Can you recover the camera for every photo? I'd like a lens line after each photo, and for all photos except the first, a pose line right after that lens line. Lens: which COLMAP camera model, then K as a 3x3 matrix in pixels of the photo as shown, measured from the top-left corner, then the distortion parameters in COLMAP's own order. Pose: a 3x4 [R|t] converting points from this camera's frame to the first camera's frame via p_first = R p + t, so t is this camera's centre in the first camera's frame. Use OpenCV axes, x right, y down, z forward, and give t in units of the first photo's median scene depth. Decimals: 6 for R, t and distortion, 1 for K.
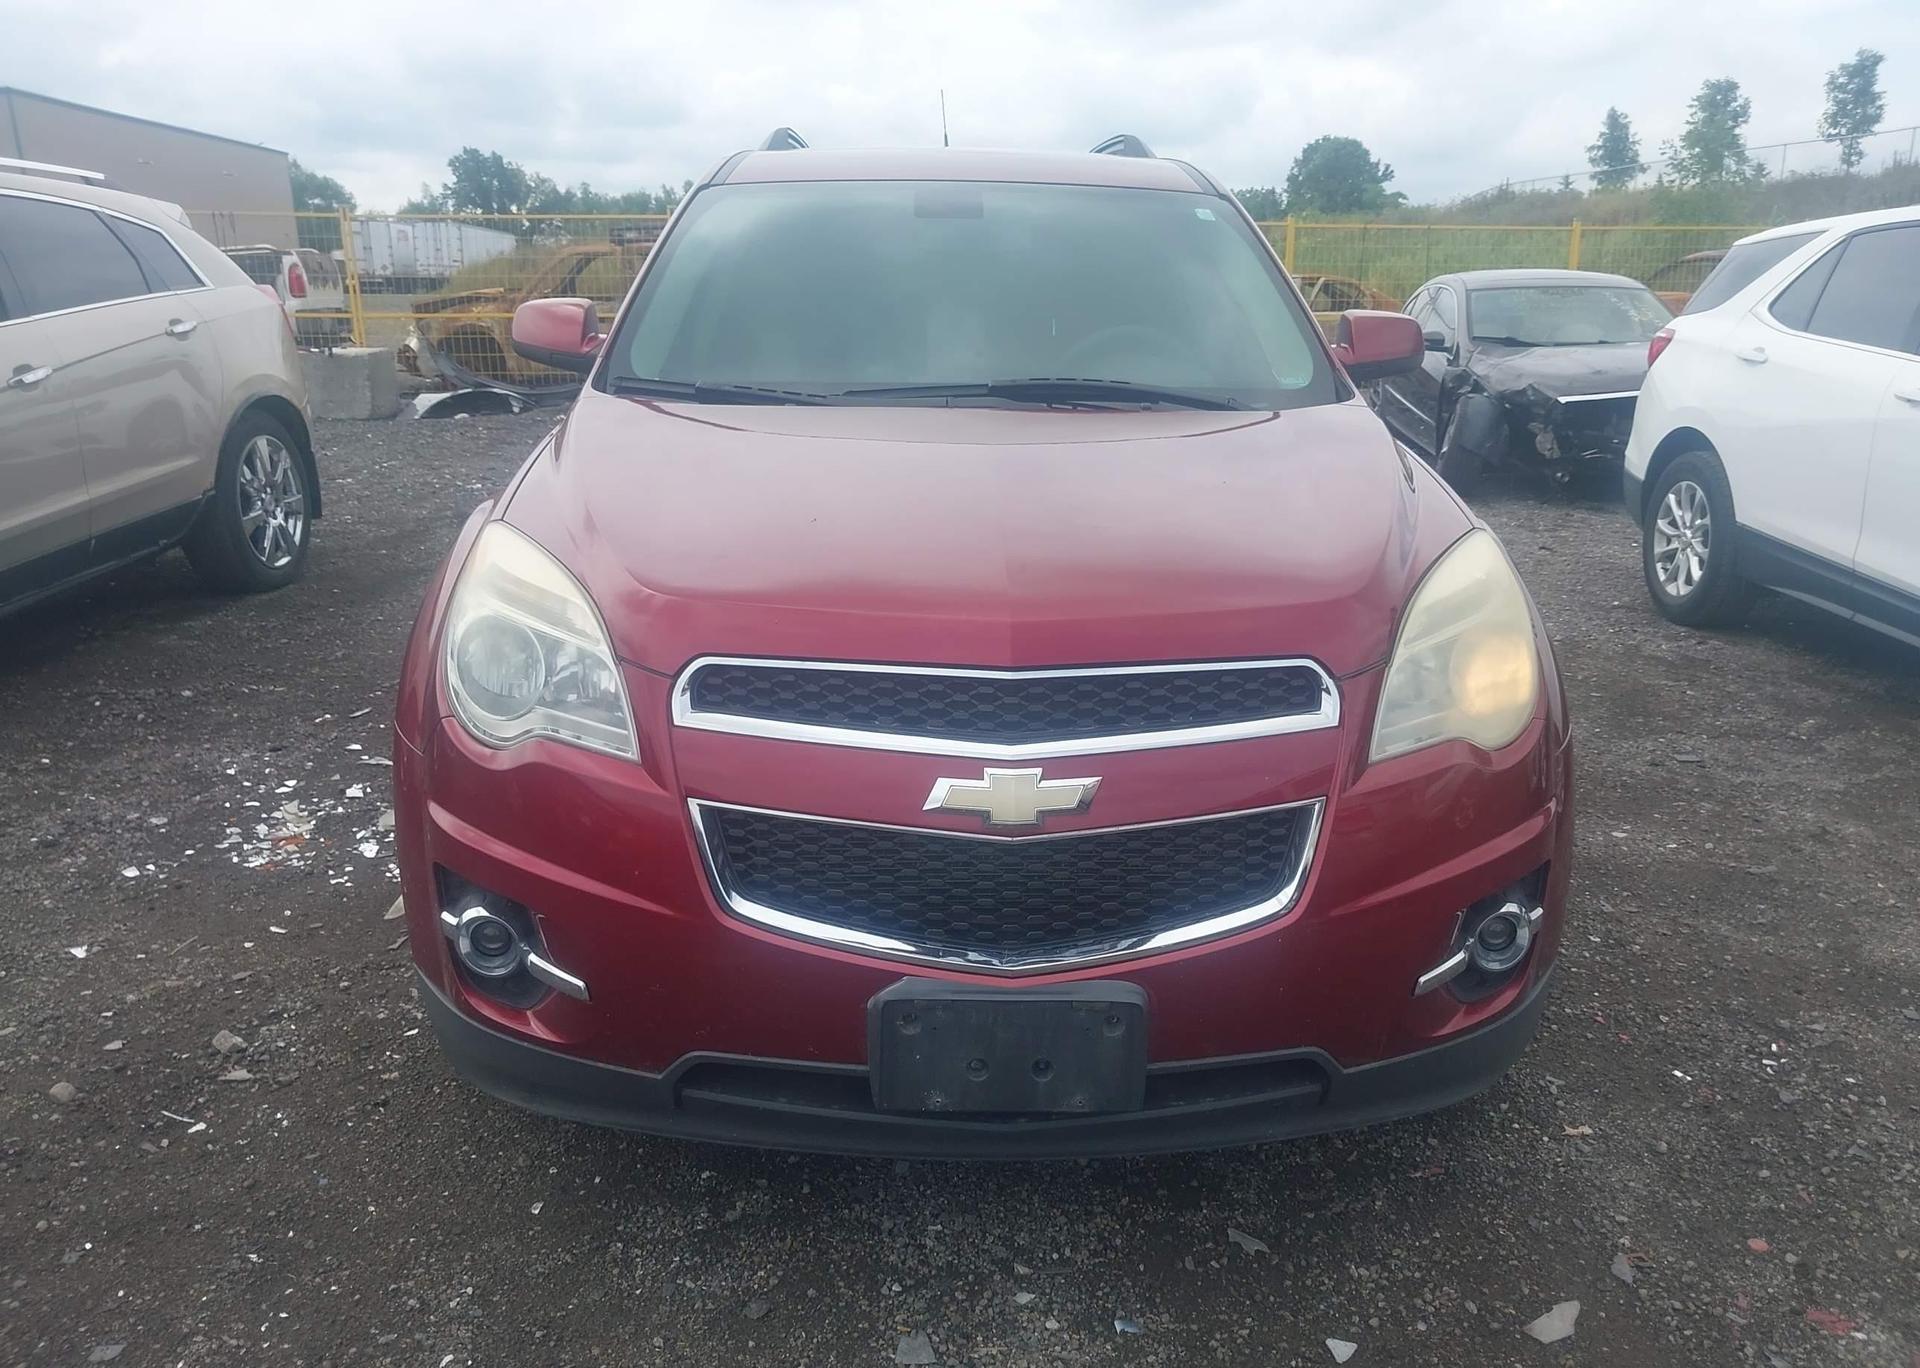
lens RADIAL K [[1666.3, 0, 976.0], [0, 1666.3, 685.7], [0, 0, 1]] dist [0.009778, -0.011699]
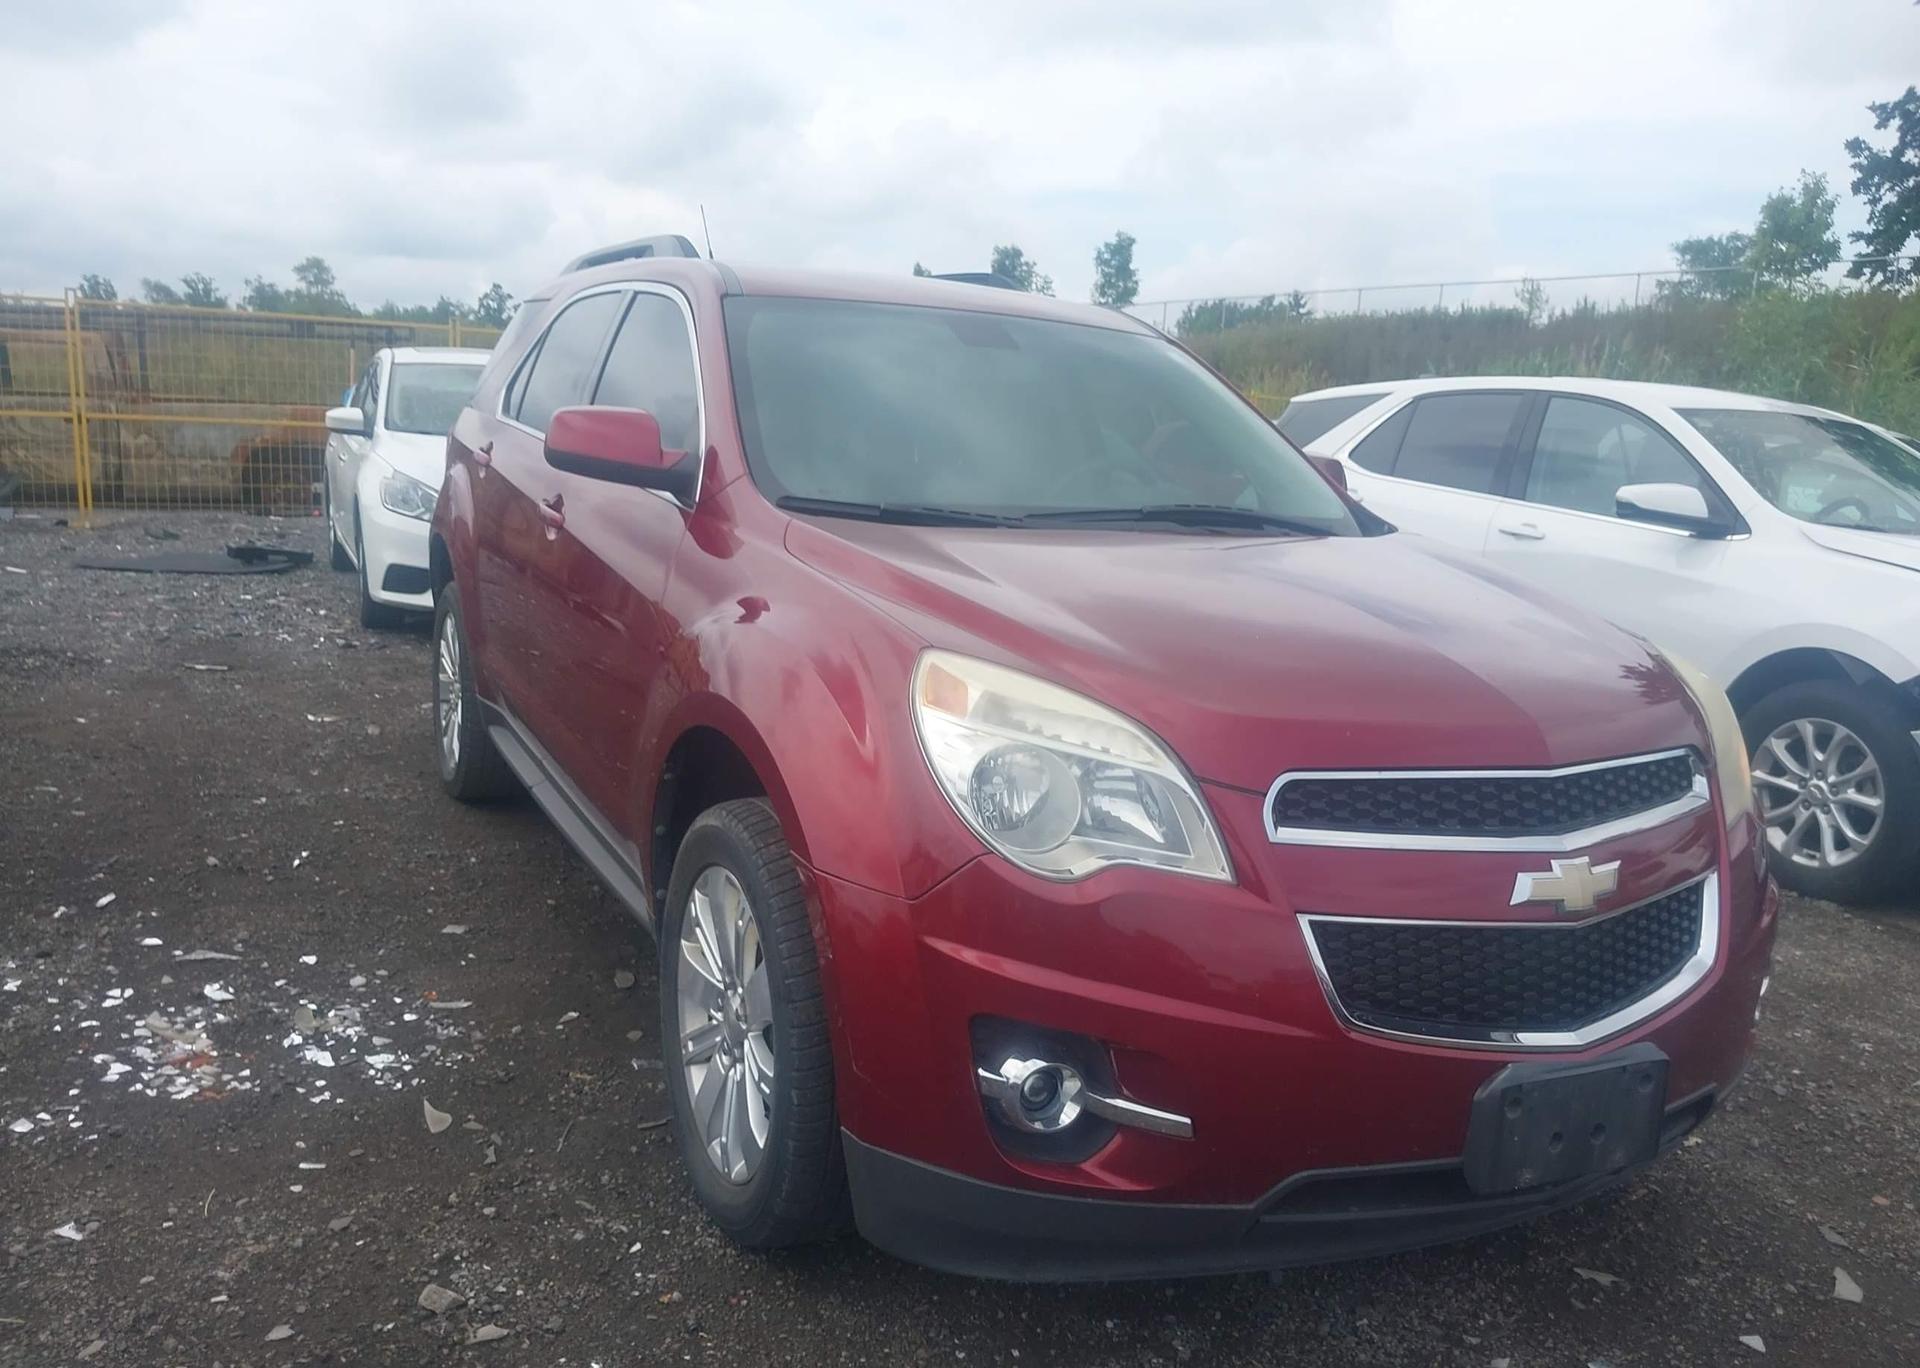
lens RADIAL K [[1730.3, 0, 940.5], [0, 1730.3, 682.2], [0, 0, 1]] dist [0.019407, -0.024899]
pose [[0.883765, -0.027449, 0.467125, -0.492139], [0.064464, 0.995902, -0.063440, -0.011392], [-0.463469, 0.086178, 0.881913, 0.097579]]
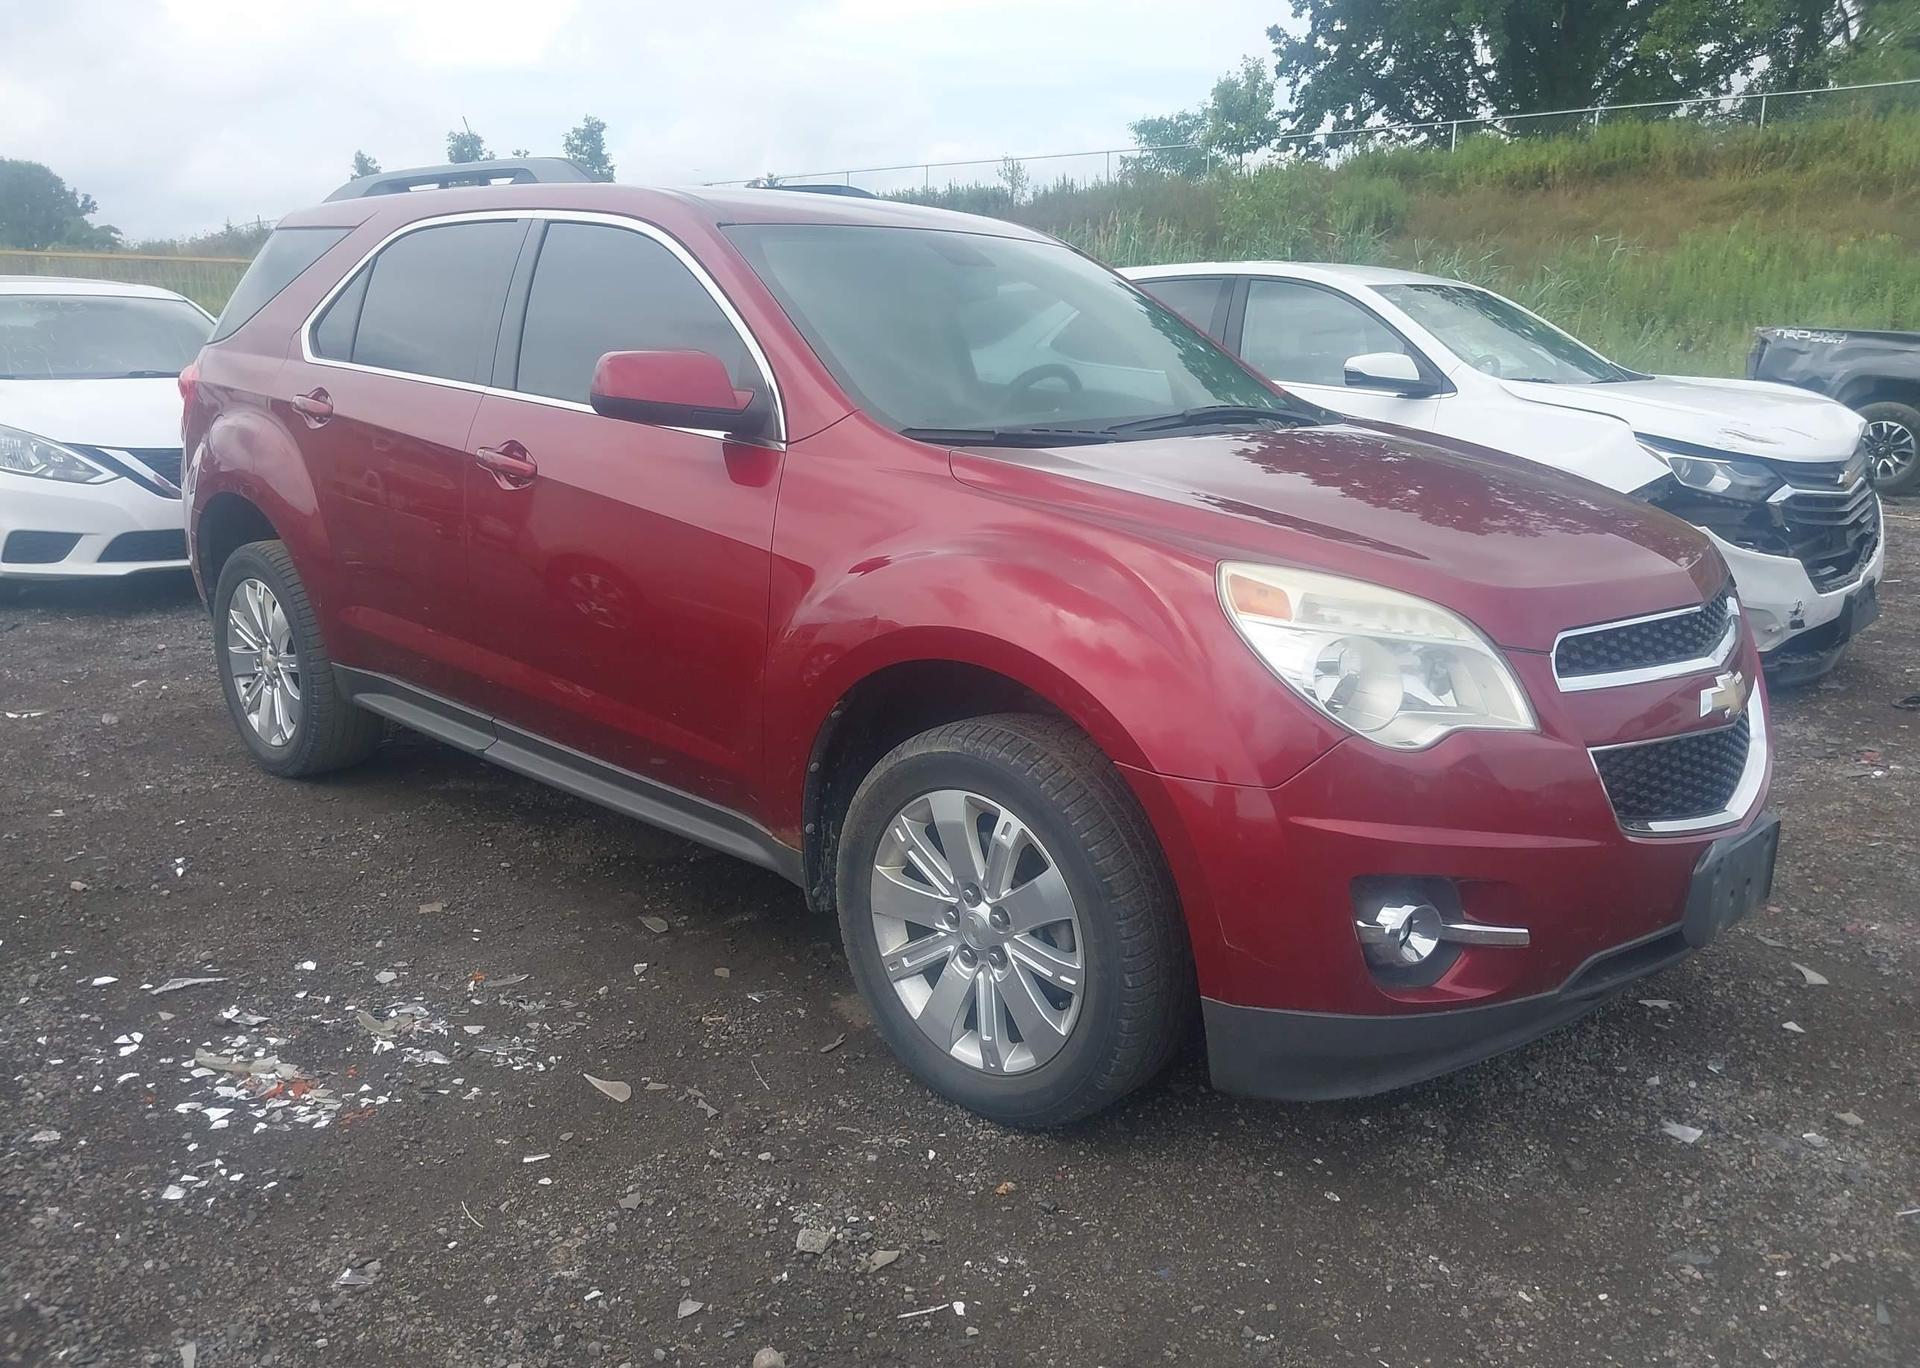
lens RADIAL K [[1730.3, 0, 940.5], [0, 1730.3, 682.2], [0, 0, 1]] dist [0.019407, -0.024899]
pose [[0.649280, -0.162904, 0.742899, -0.819786], [0.187159, 0.980977, 0.051537, -0.077213], [-0.737162, 0.105578, 0.667417, 0.289645]]
